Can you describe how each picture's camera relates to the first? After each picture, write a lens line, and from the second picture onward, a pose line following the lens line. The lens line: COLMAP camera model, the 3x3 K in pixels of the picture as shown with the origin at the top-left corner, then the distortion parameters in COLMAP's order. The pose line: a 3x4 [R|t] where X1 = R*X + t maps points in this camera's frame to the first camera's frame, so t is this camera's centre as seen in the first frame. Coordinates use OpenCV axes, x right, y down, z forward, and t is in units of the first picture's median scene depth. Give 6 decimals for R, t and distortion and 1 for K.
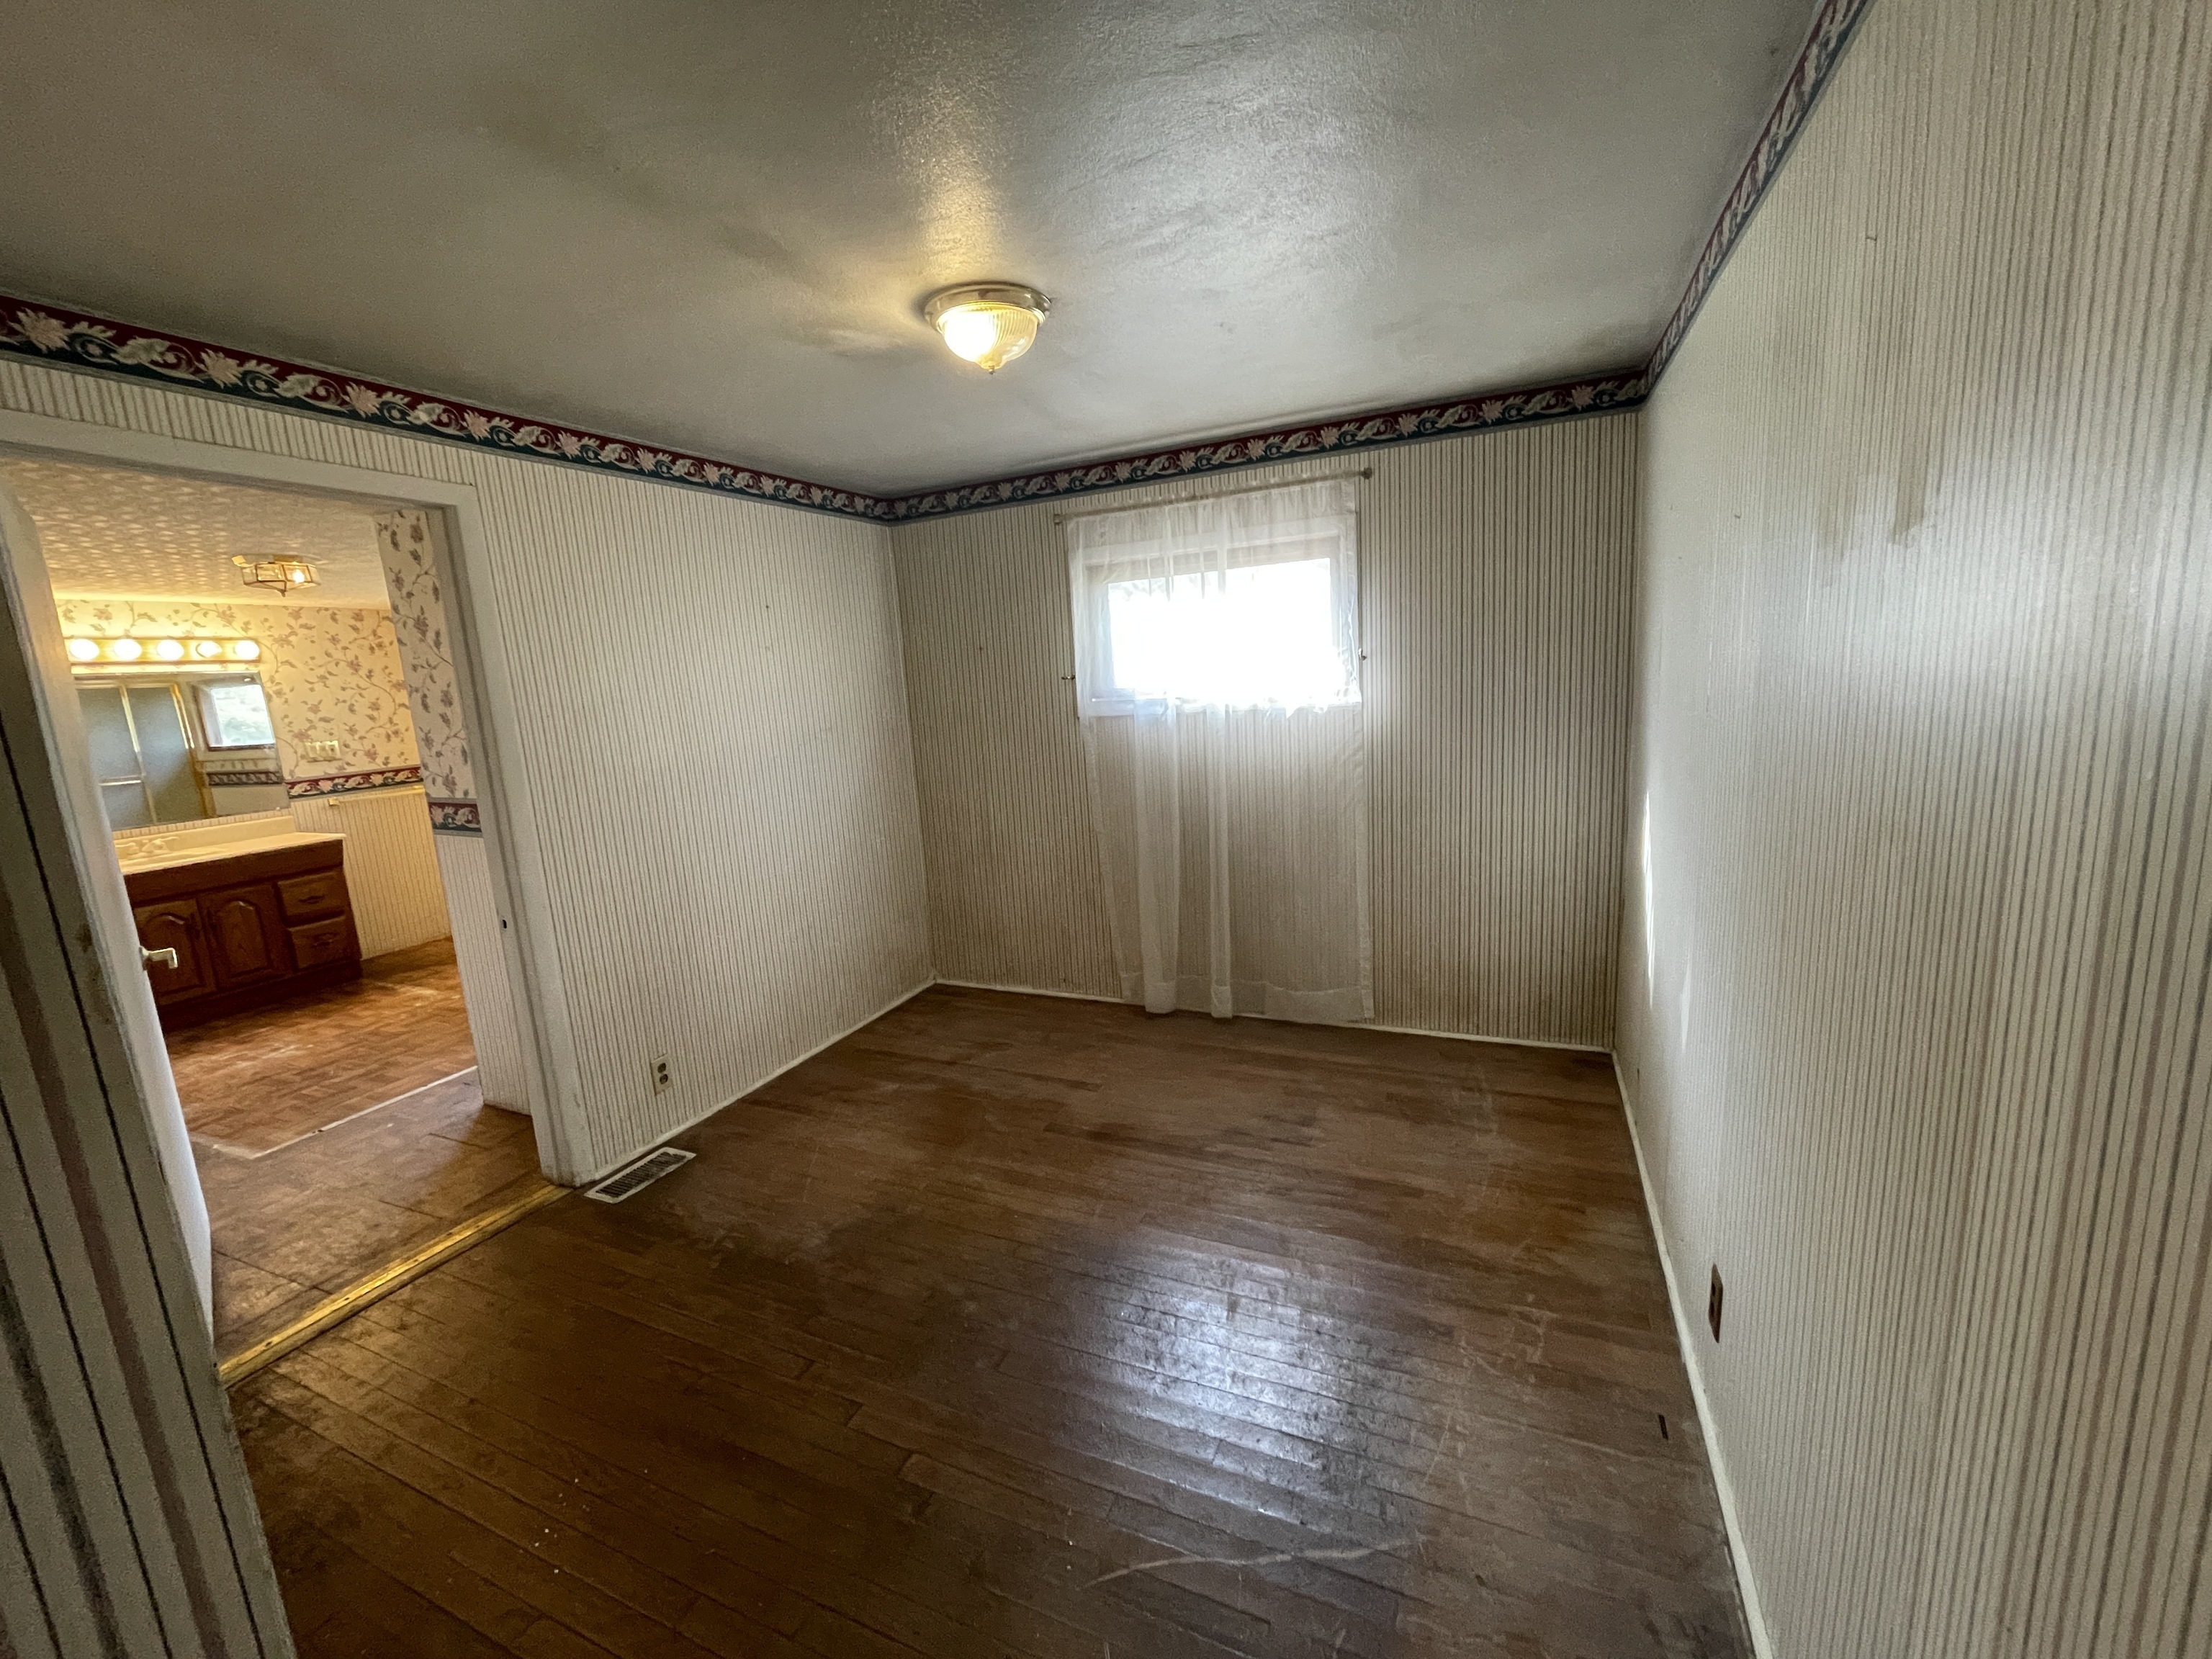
lens RADIAL K [[903.4, 0, 1101.5], [0, 903.4, 830.0], [0, 0, 1]] dist [-0.003714, 0.002703]
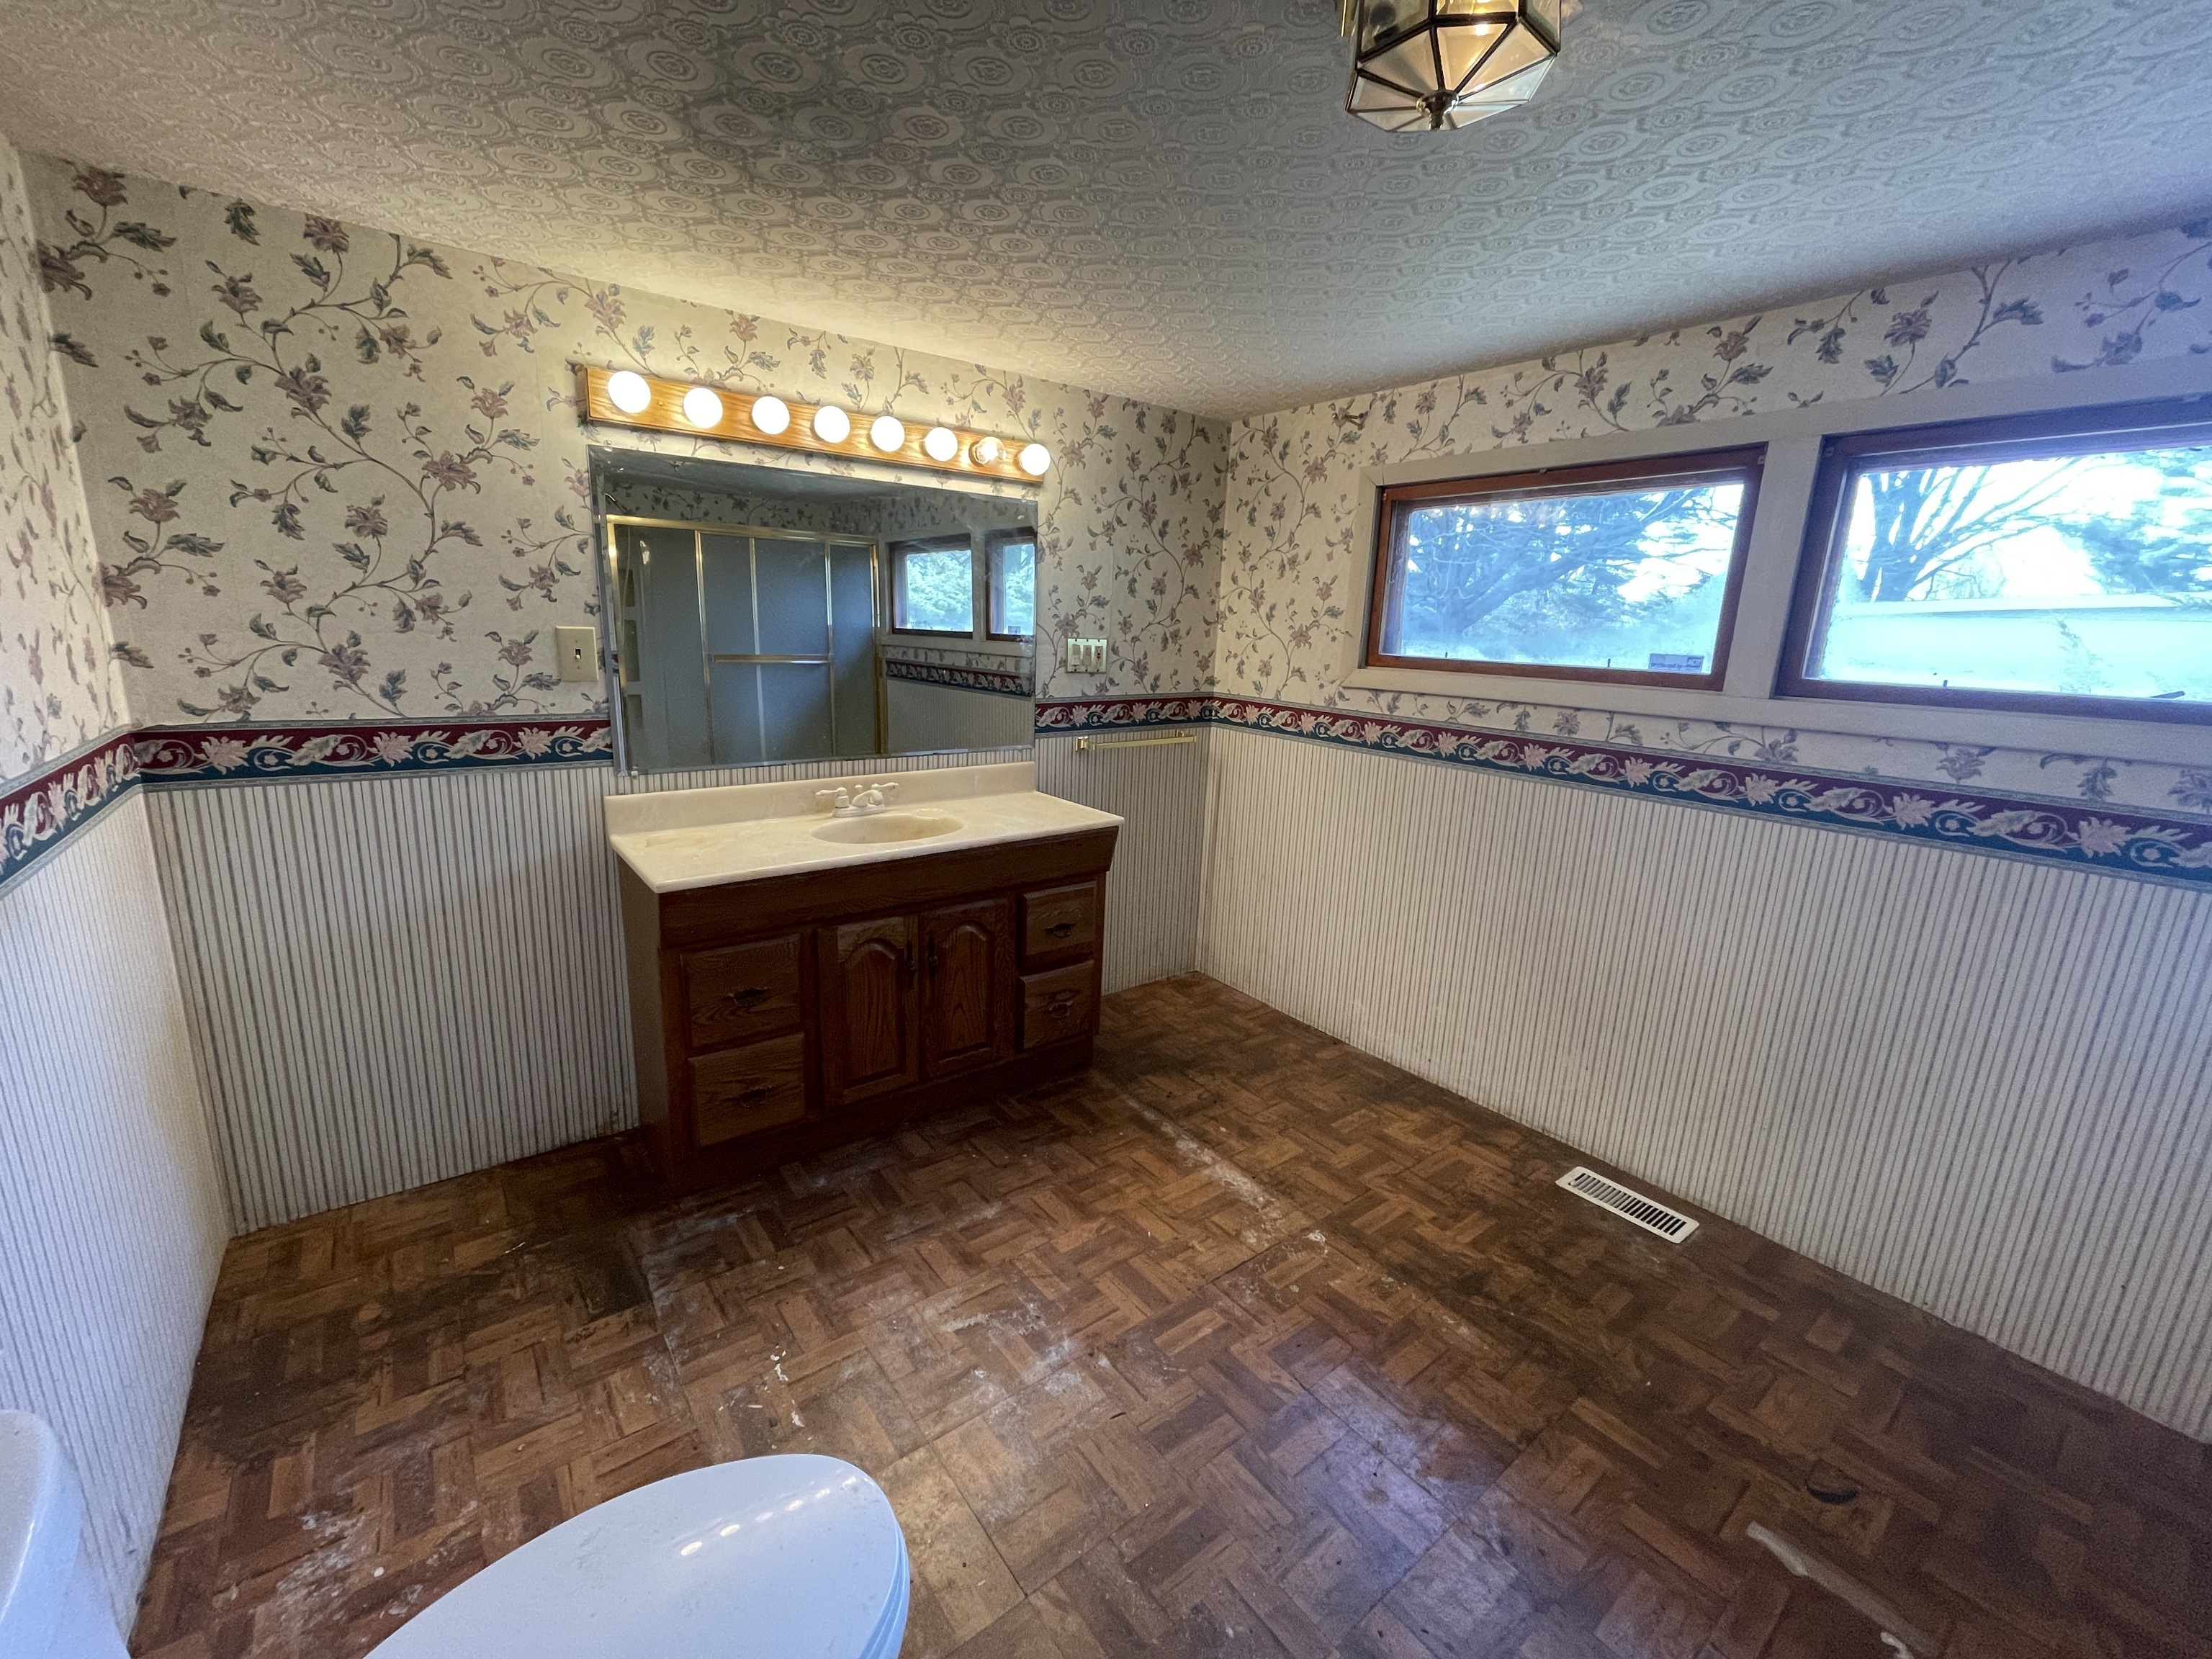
lens RADIAL K [[903.4, 0, 1101.5], [0, 903.4, 830.0], [0, 0, 1]] dist [-0.003714, 0.002703]
pose [[0.874882, 0.197806, -0.442101, -0.619333], [-0.170364, 0.980150, 0.101403, -0.040979], [0.453384, -0.013397, 0.891215, 0.521693]]
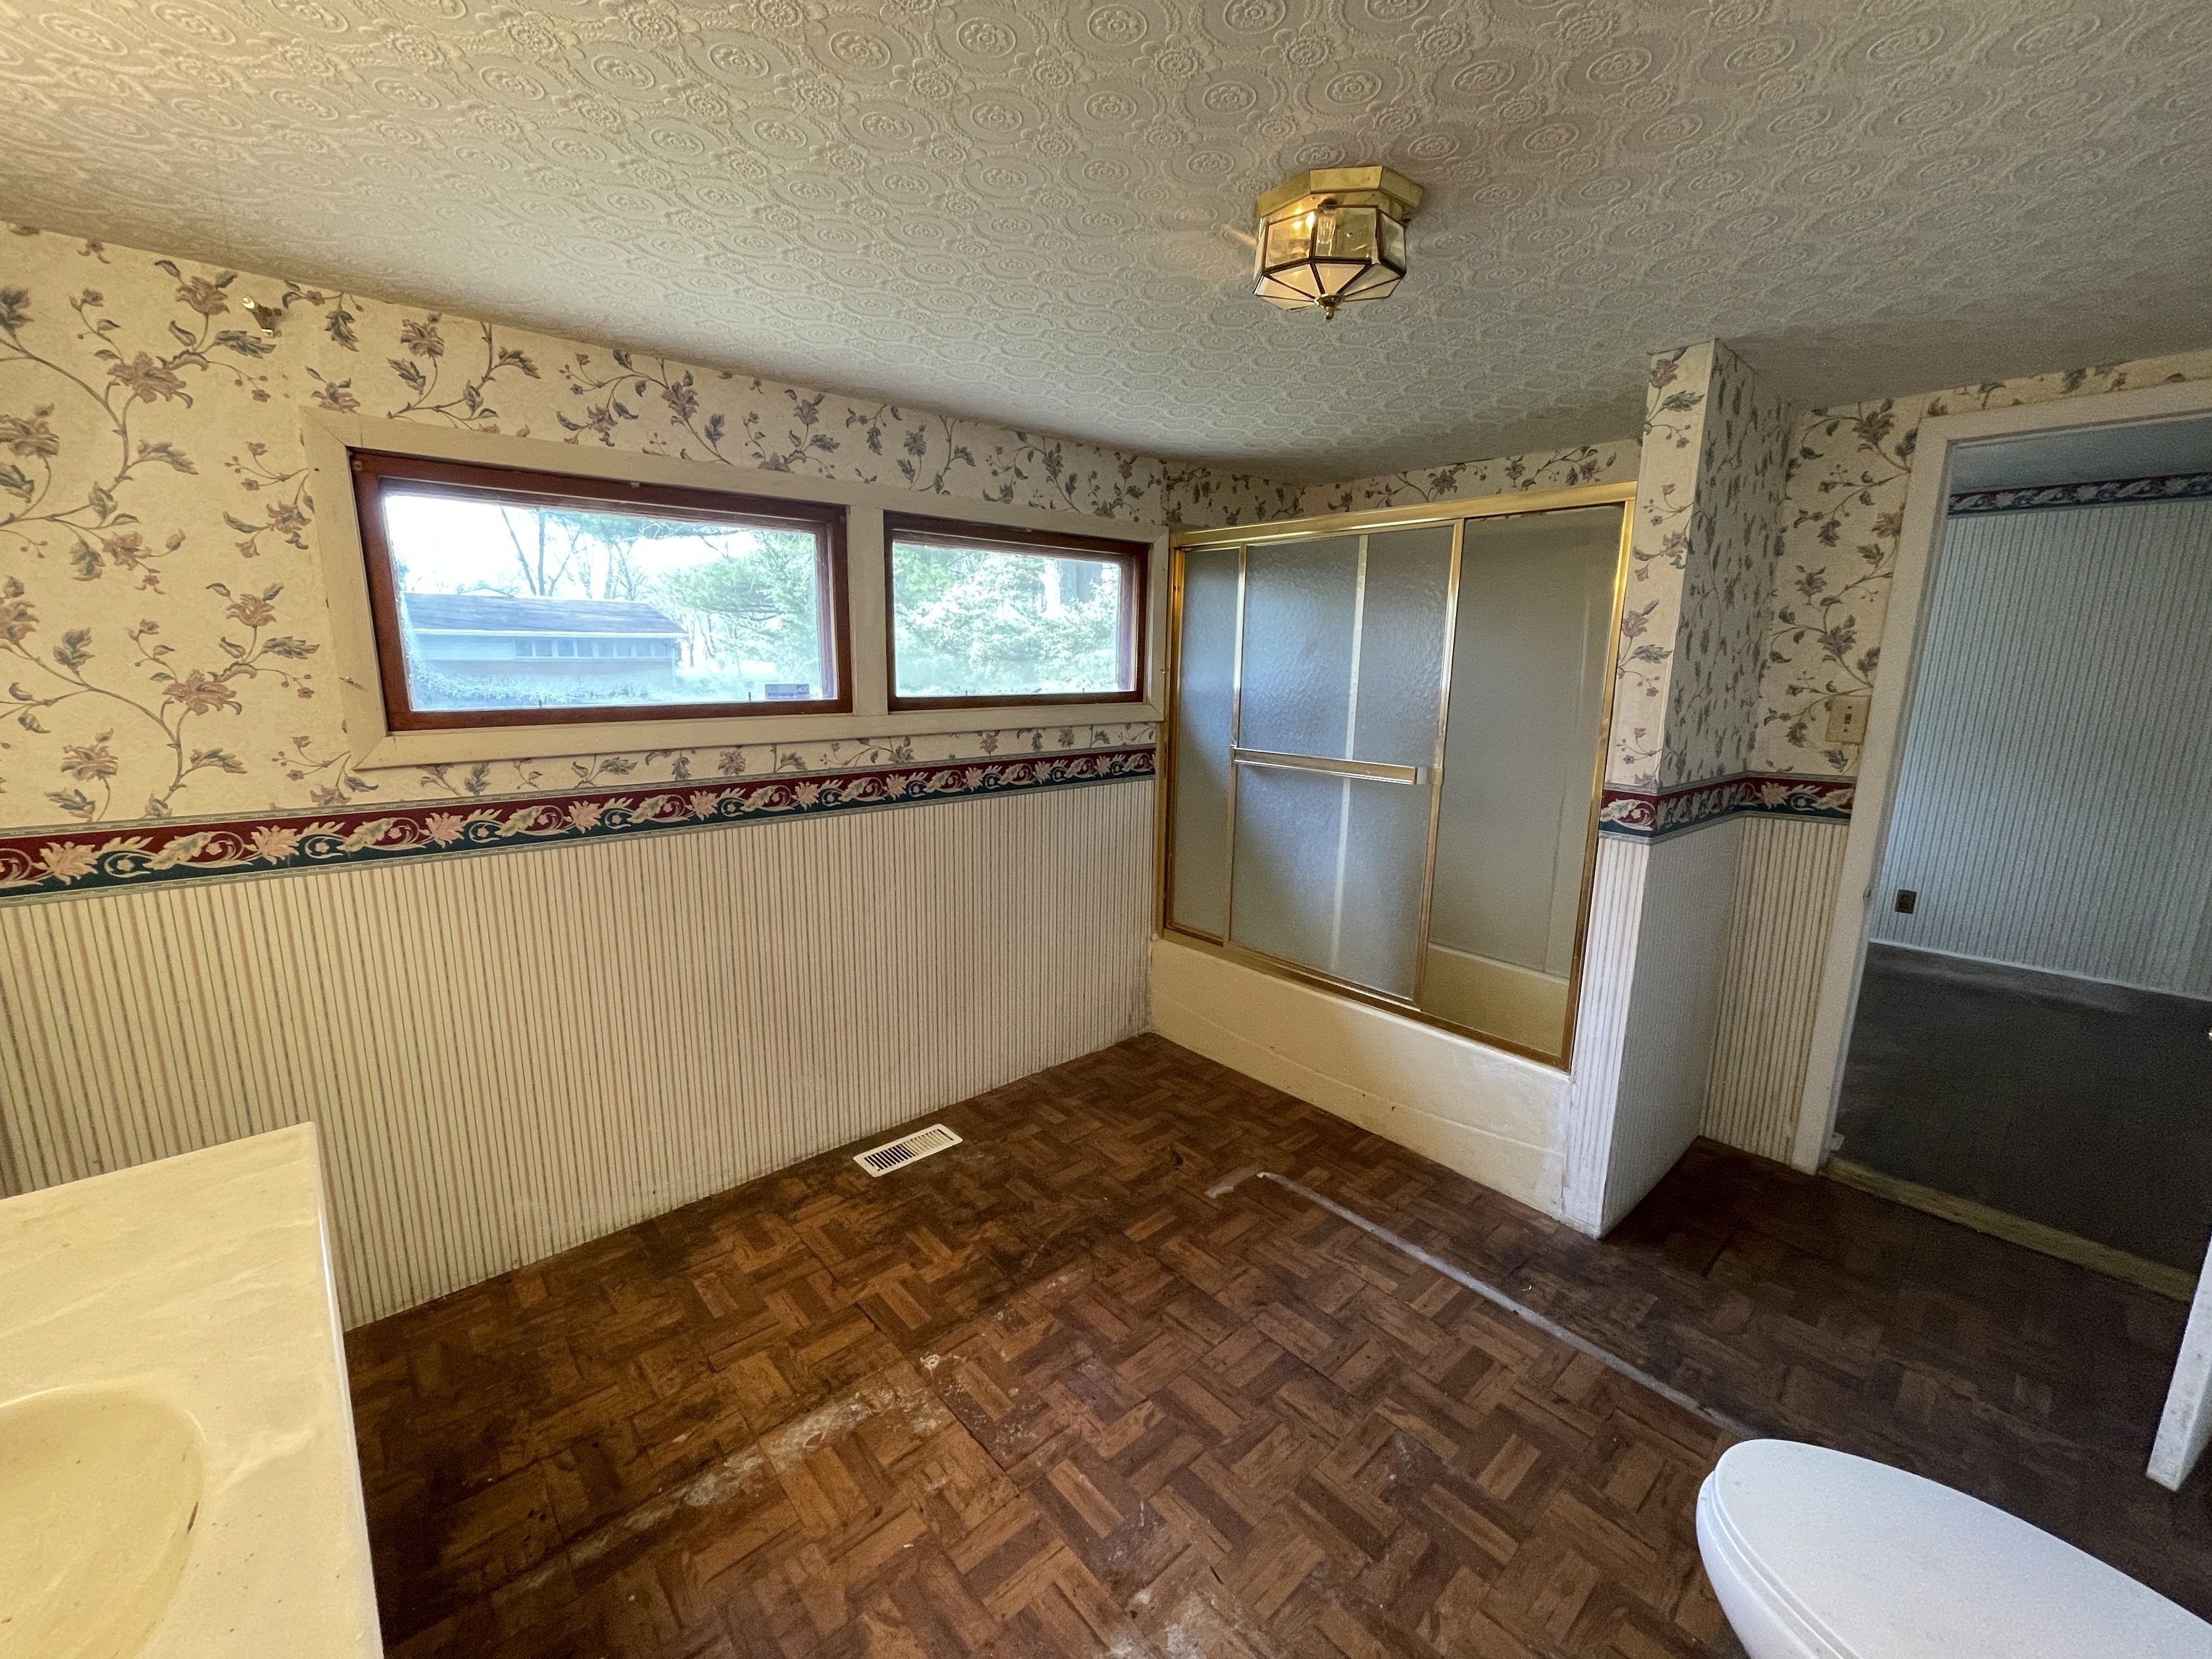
lens RADIAL K [[903.4, 0, 1101.5], [0, 903.4, 830.0], [0, 0, 1]] dist [-0.003714, 0.002703]
pose [[0.409679, -0.111089, 0.905441, -0.973805], [0.120500, 0.990450, 0.066997, -0.064550], [-0.904236, 0.081659, 0.419153, 0.706496]]
